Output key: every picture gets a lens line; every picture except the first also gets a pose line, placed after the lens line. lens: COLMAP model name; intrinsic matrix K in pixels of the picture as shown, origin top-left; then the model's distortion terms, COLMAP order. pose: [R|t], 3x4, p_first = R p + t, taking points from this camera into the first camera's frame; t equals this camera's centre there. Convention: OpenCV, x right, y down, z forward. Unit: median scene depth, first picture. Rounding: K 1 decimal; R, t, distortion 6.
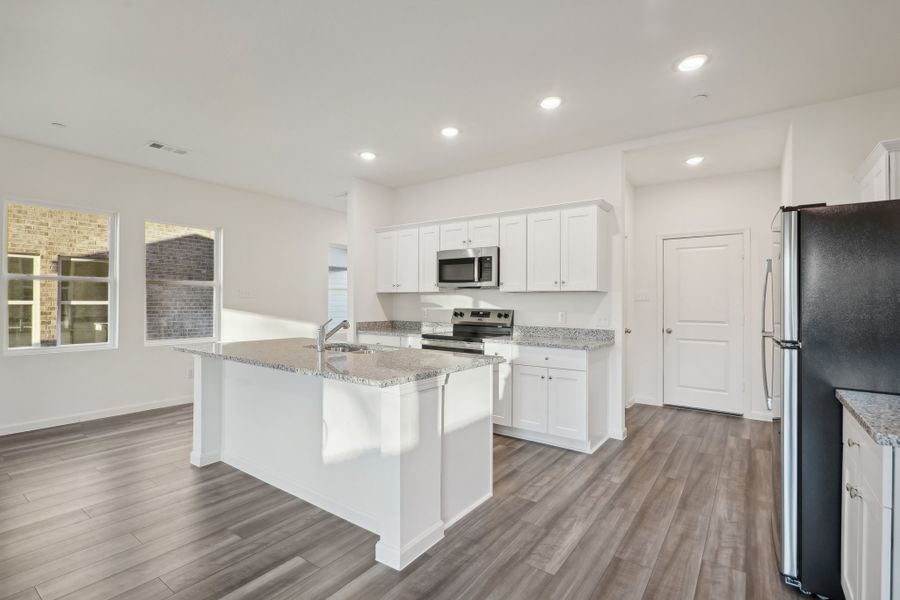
lens RADIAL K [[406.3, 0, 451.1], [0, 406.3, 303.0], [0, 0, 1]] dist [-0.019095, -0.000037]
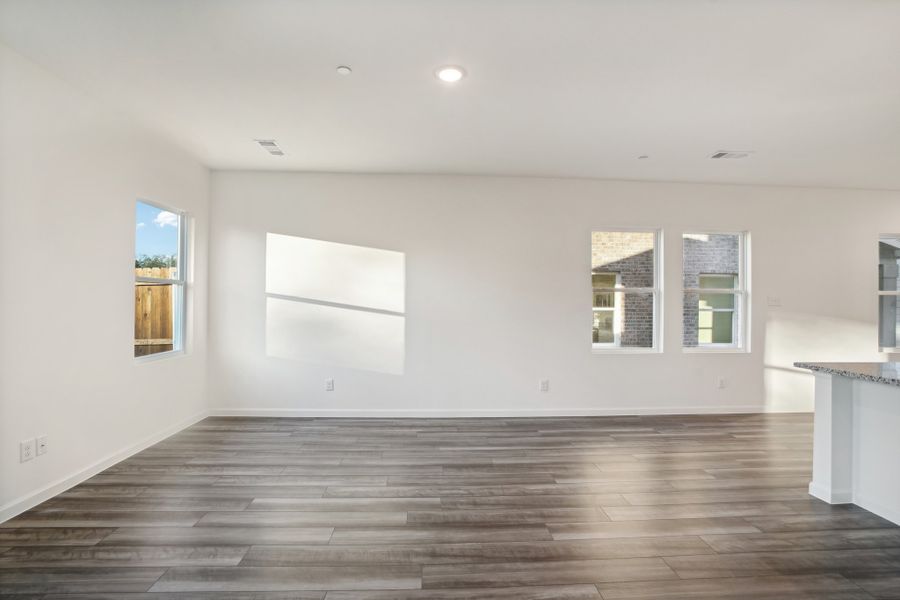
lens RADIAL K [[406.3, 0, 451.1], [0, 406.3, 303.0], [0, 0, 1]] dist [-0.019095, -0.000037]
pose [[0.631502, 0.003689, -0.775365, -0.236764], [-0.012326, 0.999910, -0.005282, -0.006102], [0.775276, 0.012893, 0.631491, -0.091934]]
